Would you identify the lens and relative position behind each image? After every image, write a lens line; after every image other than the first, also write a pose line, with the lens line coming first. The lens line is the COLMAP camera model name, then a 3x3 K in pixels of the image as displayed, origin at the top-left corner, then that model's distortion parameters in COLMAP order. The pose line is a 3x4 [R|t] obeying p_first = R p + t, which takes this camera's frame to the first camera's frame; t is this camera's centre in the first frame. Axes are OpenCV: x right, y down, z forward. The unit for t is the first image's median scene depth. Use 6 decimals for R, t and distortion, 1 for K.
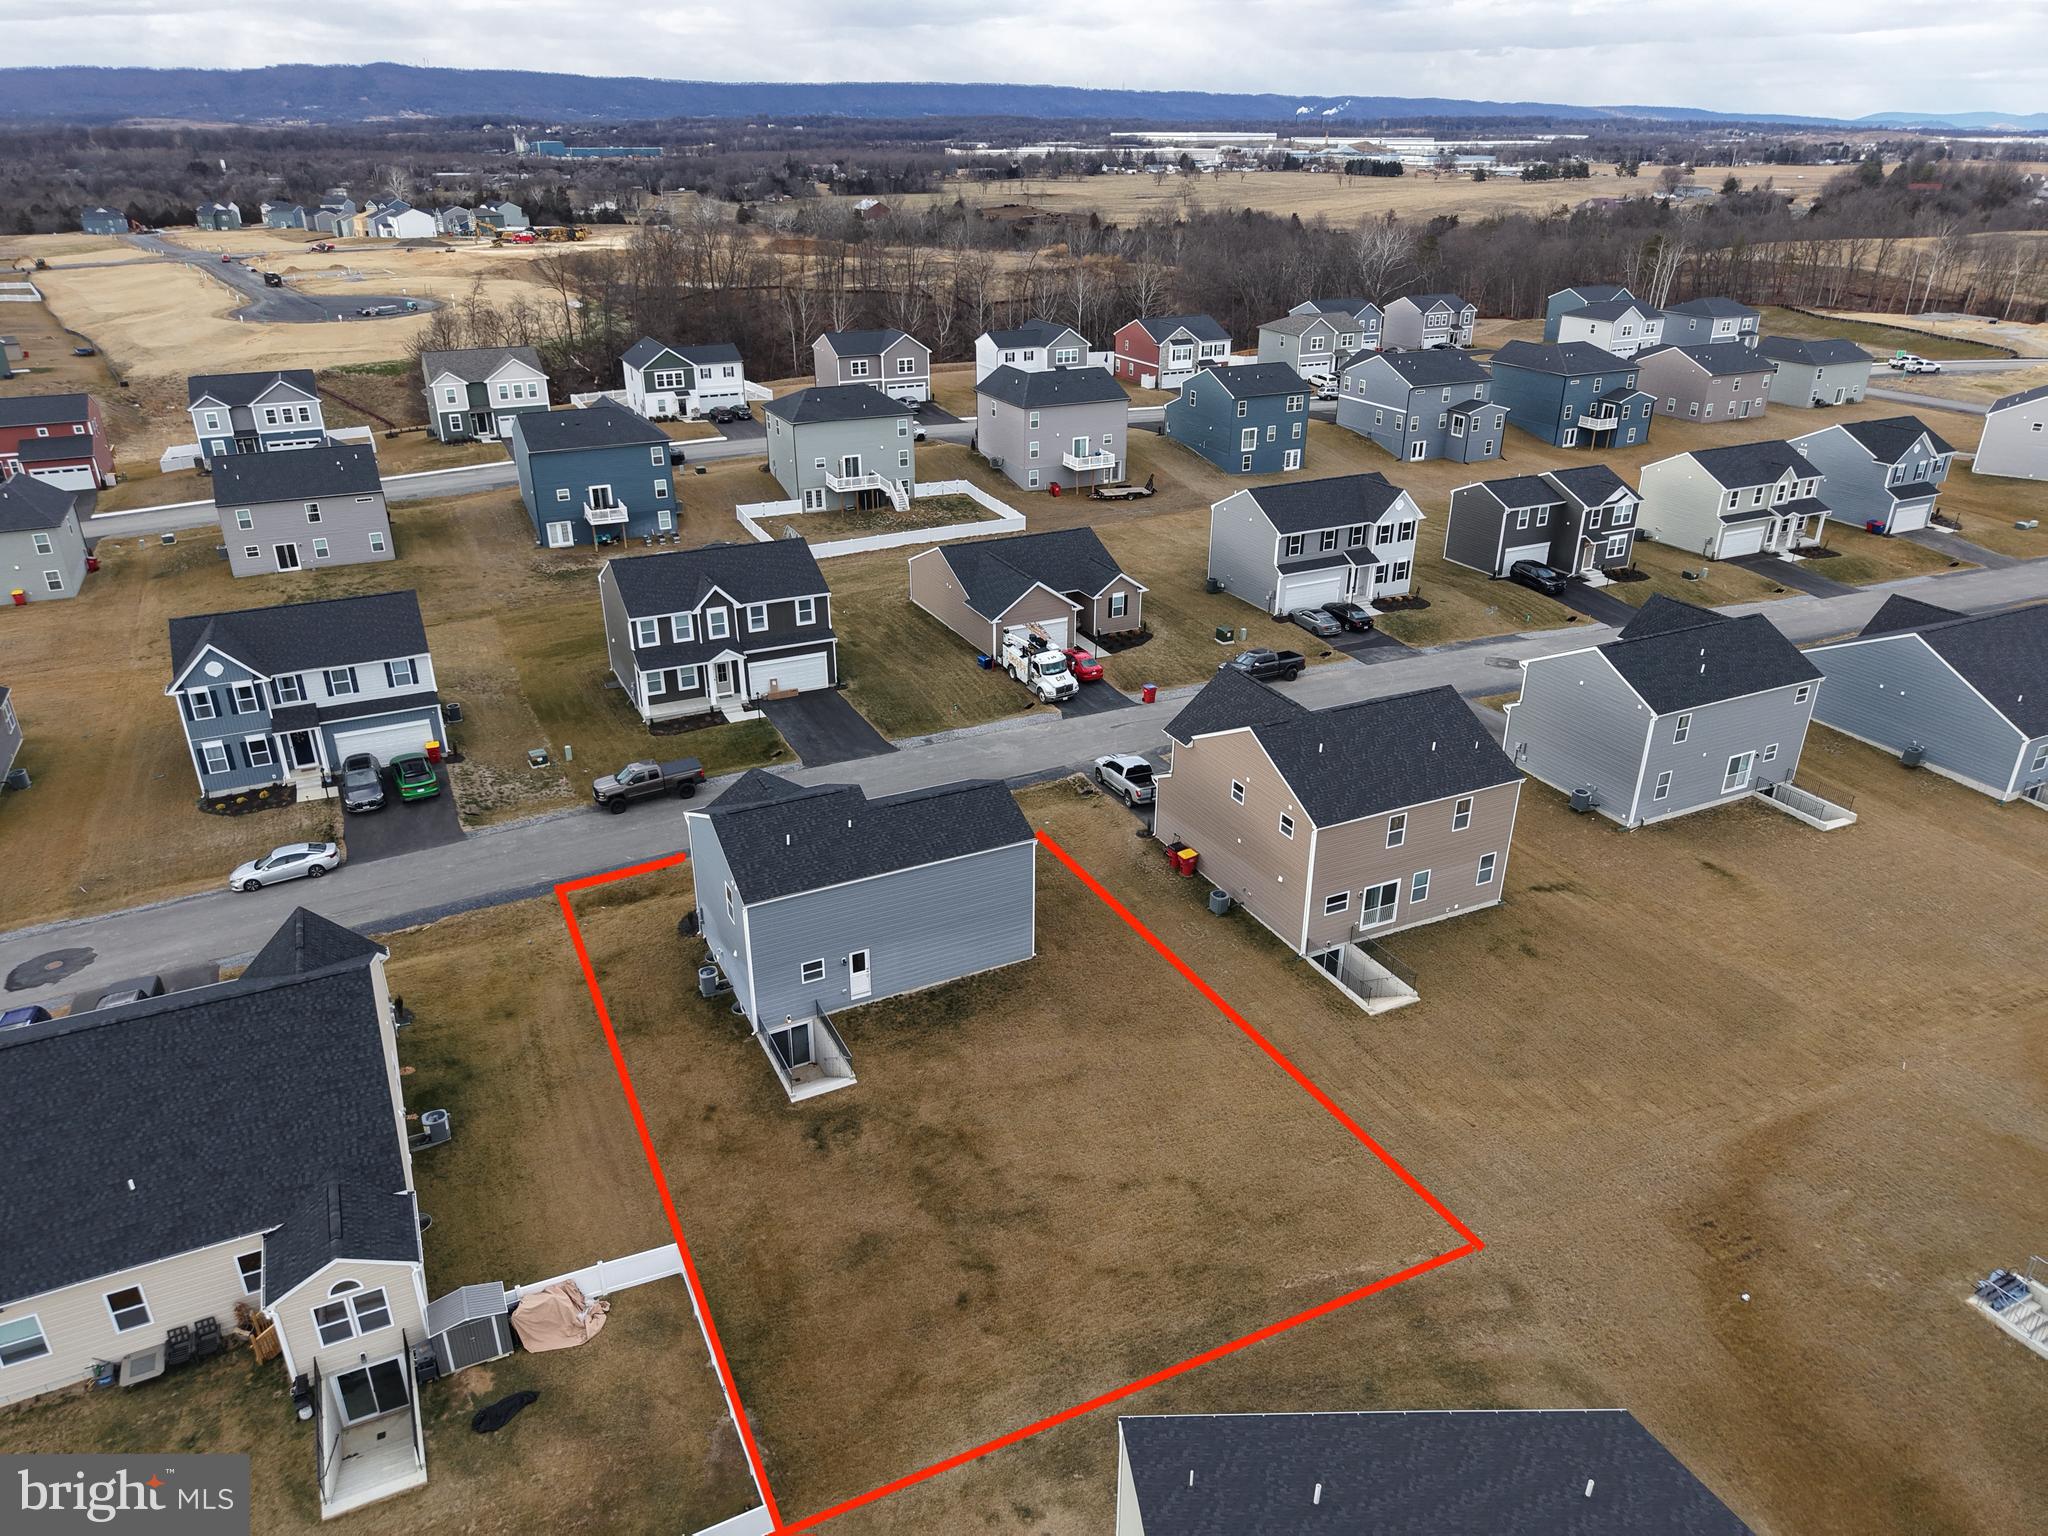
lens RADIAL K [[1362.1, 0, 1024.7], [0, 1362.1, 766.9], [0, 0, 1]] dist [0.008440, 0.001639]
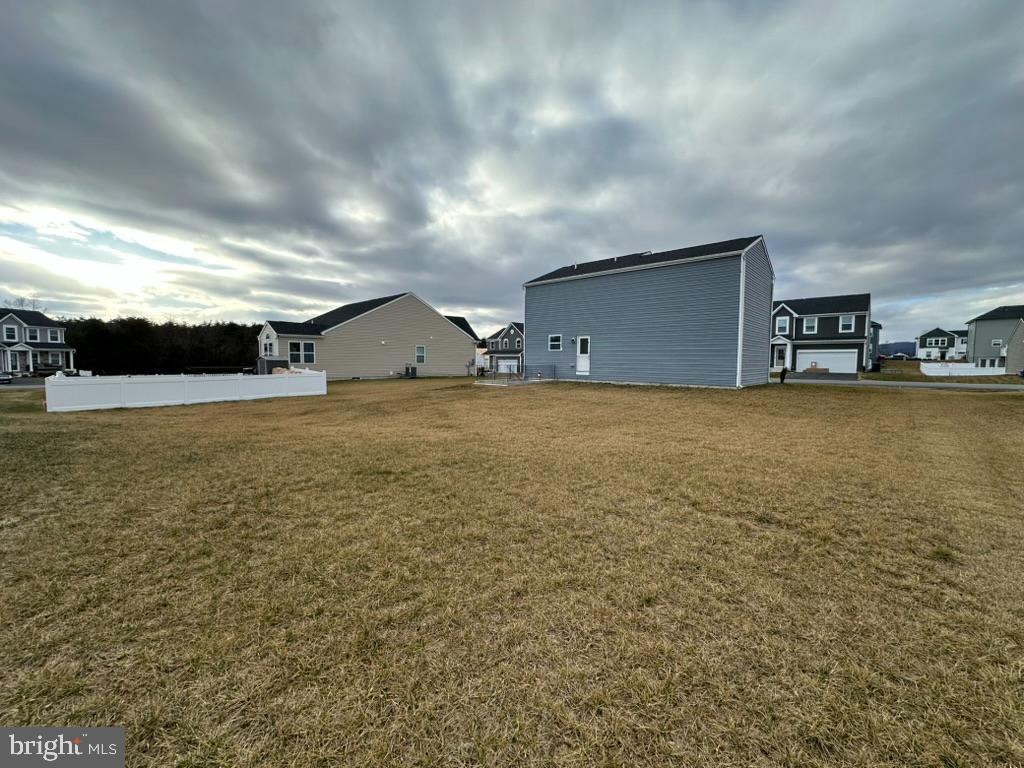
lens RADIAL K [[411.4, 0, 510.1], [0, 411.4, 385.4], [0, 0, 1]] dist [-0.001466, -0.000546]
pose [[0.368920, 0.062540, -0.927355, 0.168806], [-0.386784, 0.917571, -0.091990, 0.172083], [0.845160, 0.392623, 0.362700, 0.552536]]
